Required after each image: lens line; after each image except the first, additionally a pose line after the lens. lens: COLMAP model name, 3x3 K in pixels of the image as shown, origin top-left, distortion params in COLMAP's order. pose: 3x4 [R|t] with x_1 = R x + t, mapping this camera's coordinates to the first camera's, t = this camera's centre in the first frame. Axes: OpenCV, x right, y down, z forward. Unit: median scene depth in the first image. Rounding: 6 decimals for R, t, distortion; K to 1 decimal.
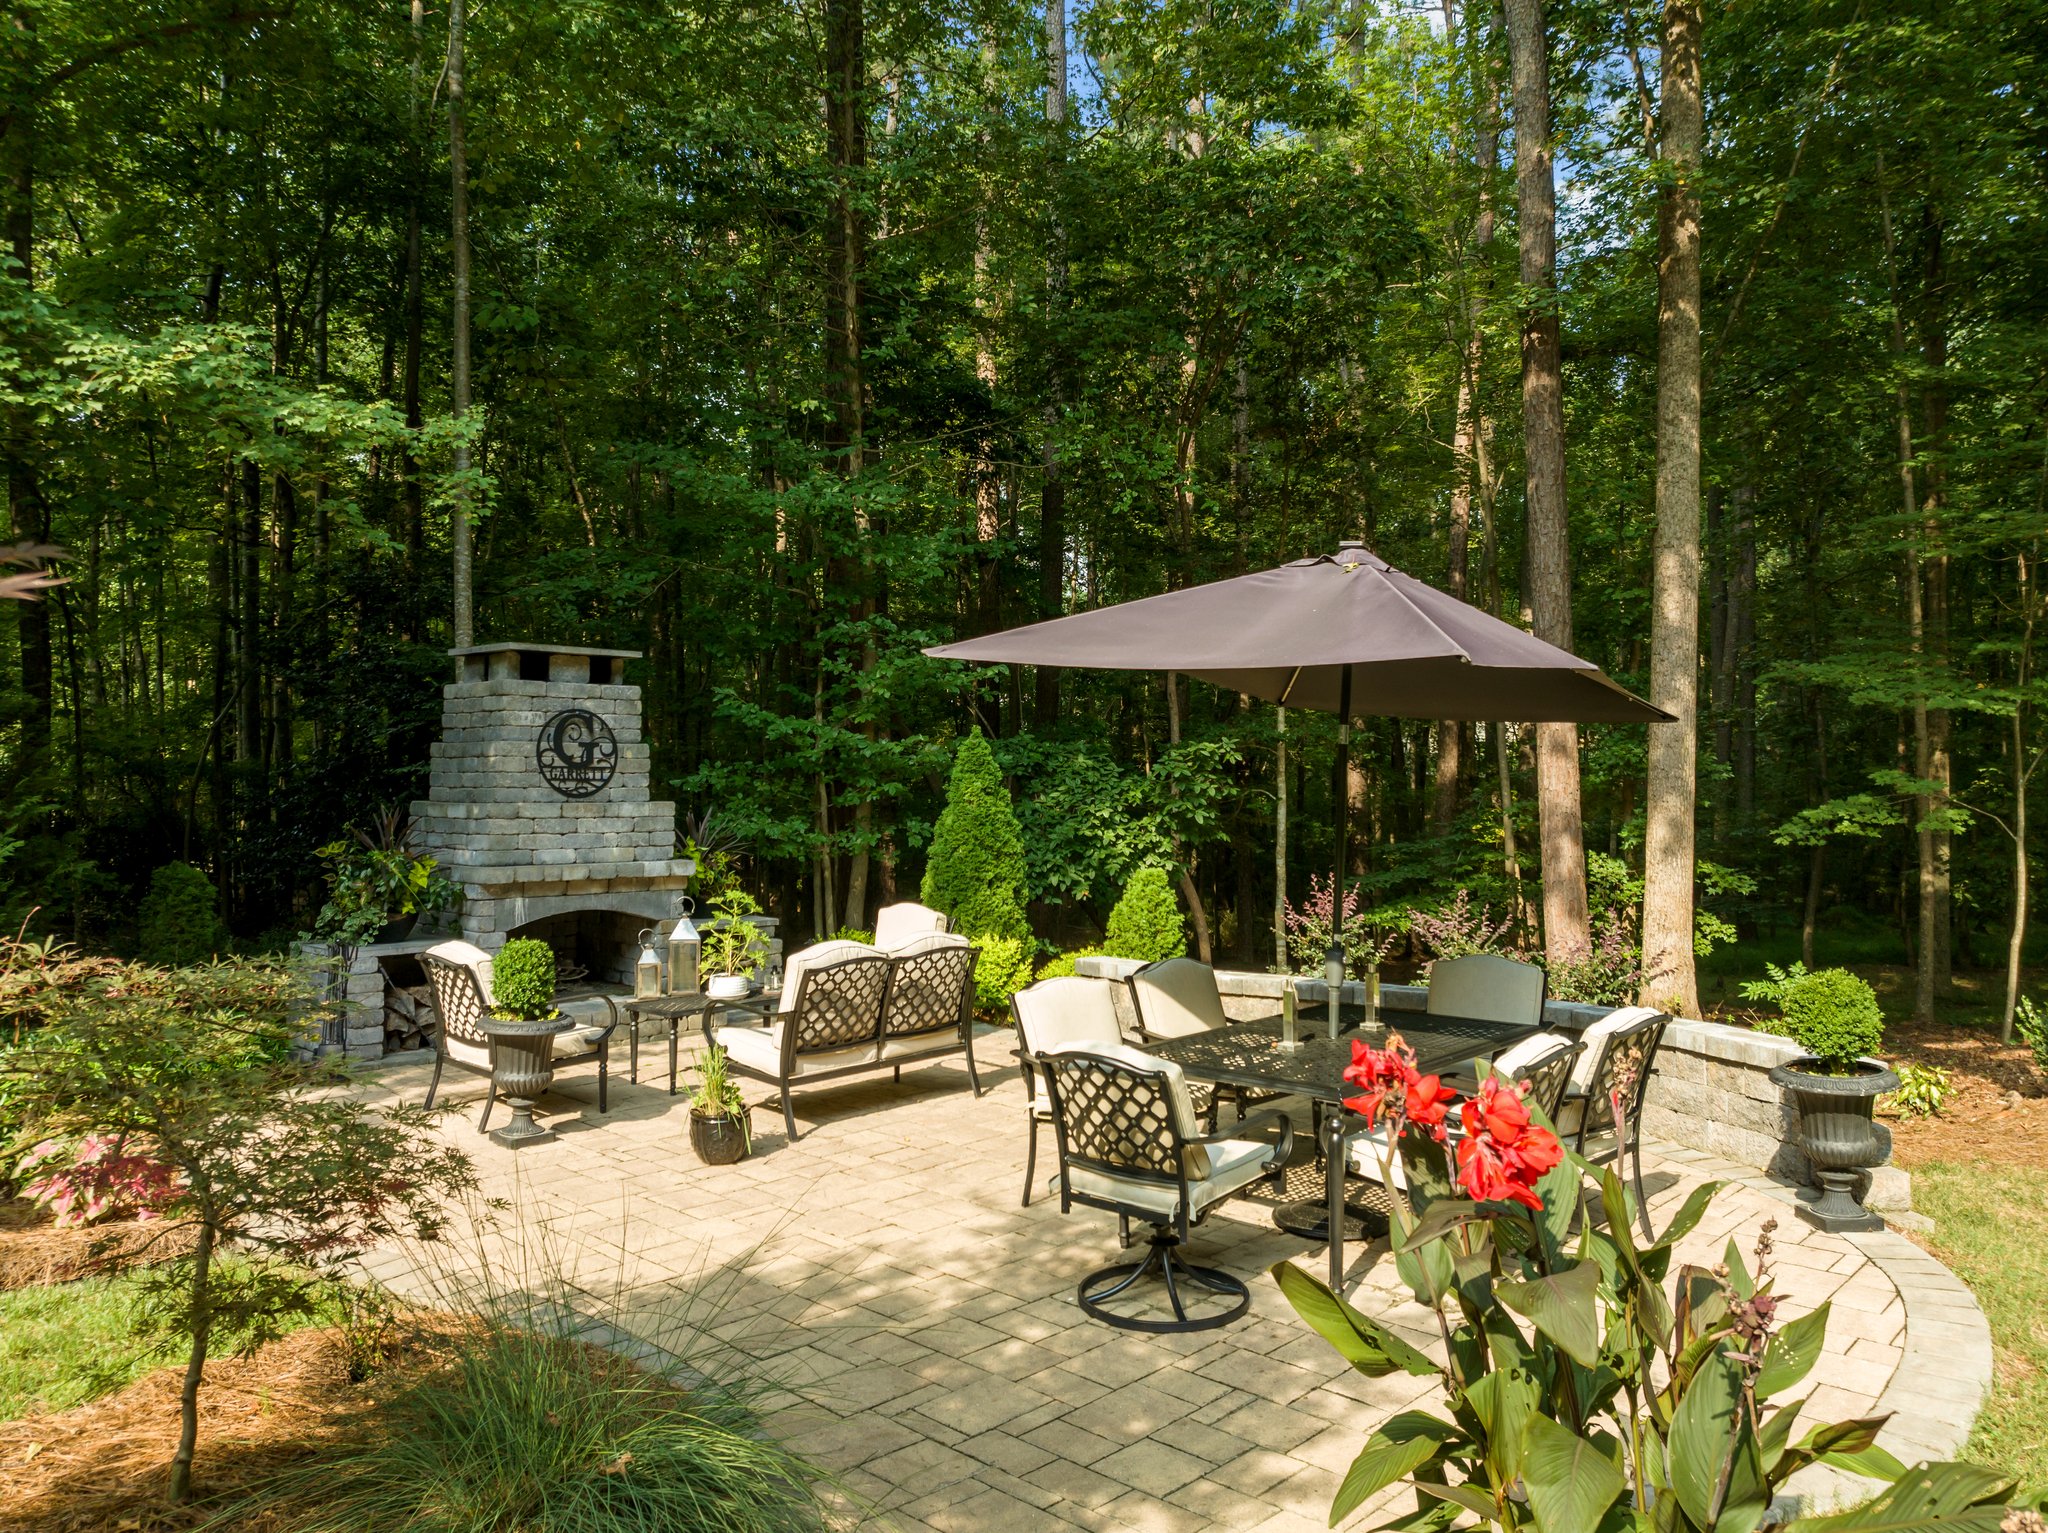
lens RADIAL K [[1460.9, 0, 1033.1], [0, 1460.9, 729.0], [0, 0, 1]] dist [-0.041710, 0.006158]
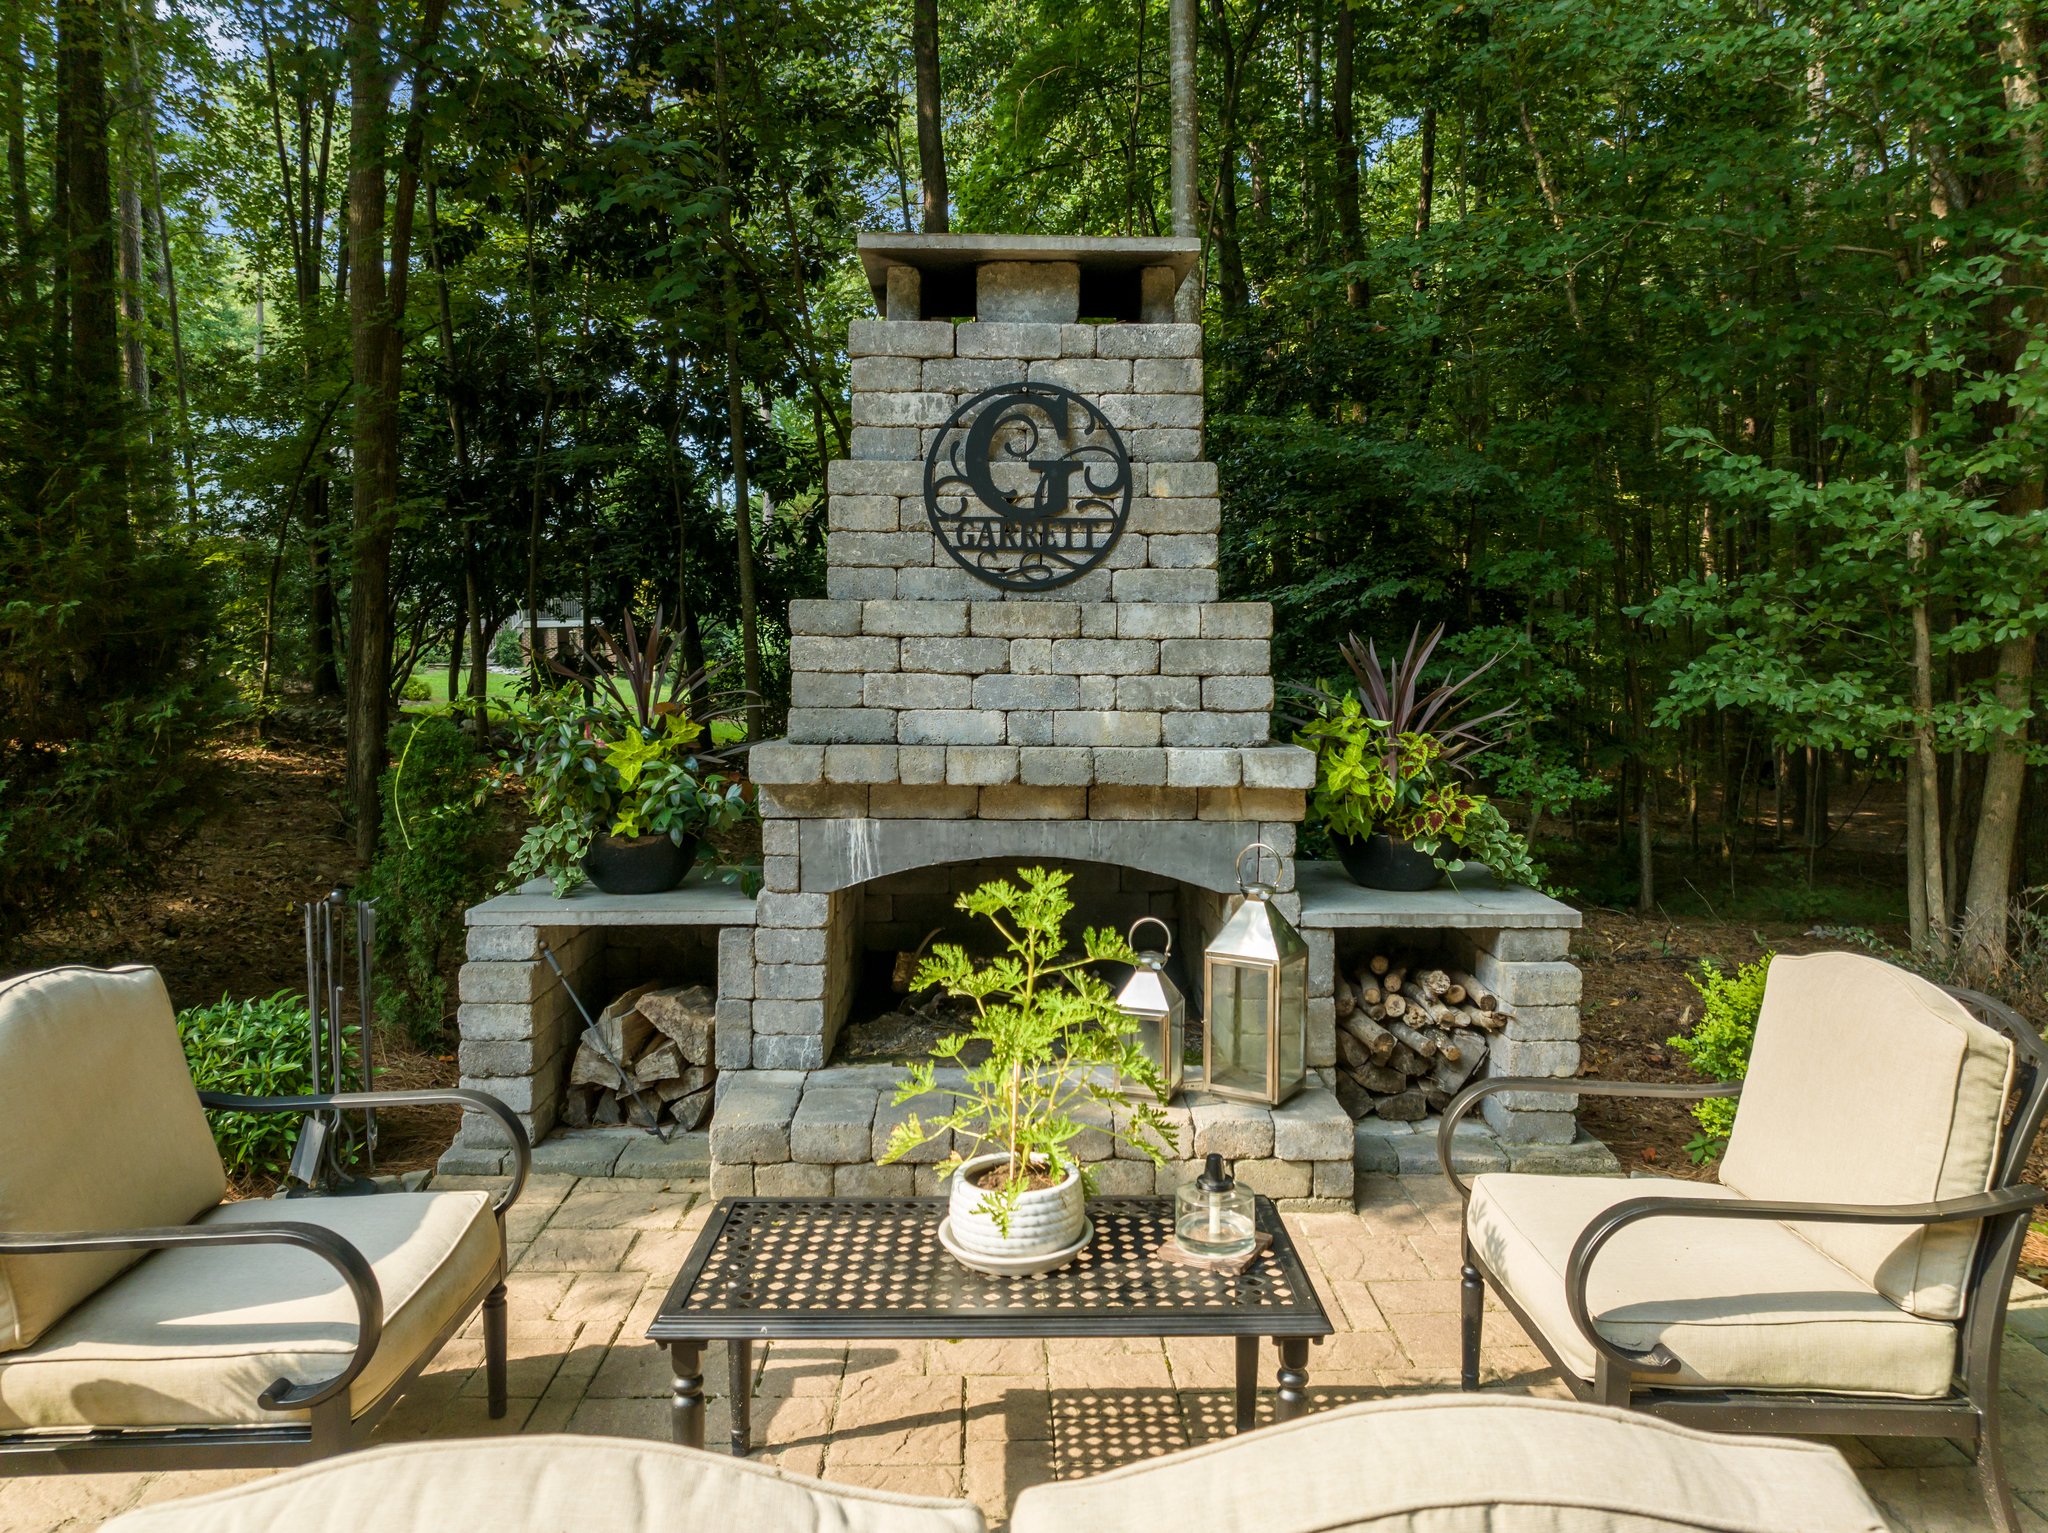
lens RADIAL K [[1460.9, 0, 1033.1], [0, 1460.9, 729.0], [0, 0, 1]] dist [-0.041710, 0.006158]
pose [[0.712535, 0.040937, -0.700442, -0.011007], [0.021881, 0.996514, 0.080500, 0.052439], [0.701296, -0.072685, 0.709155, 0.688552]]
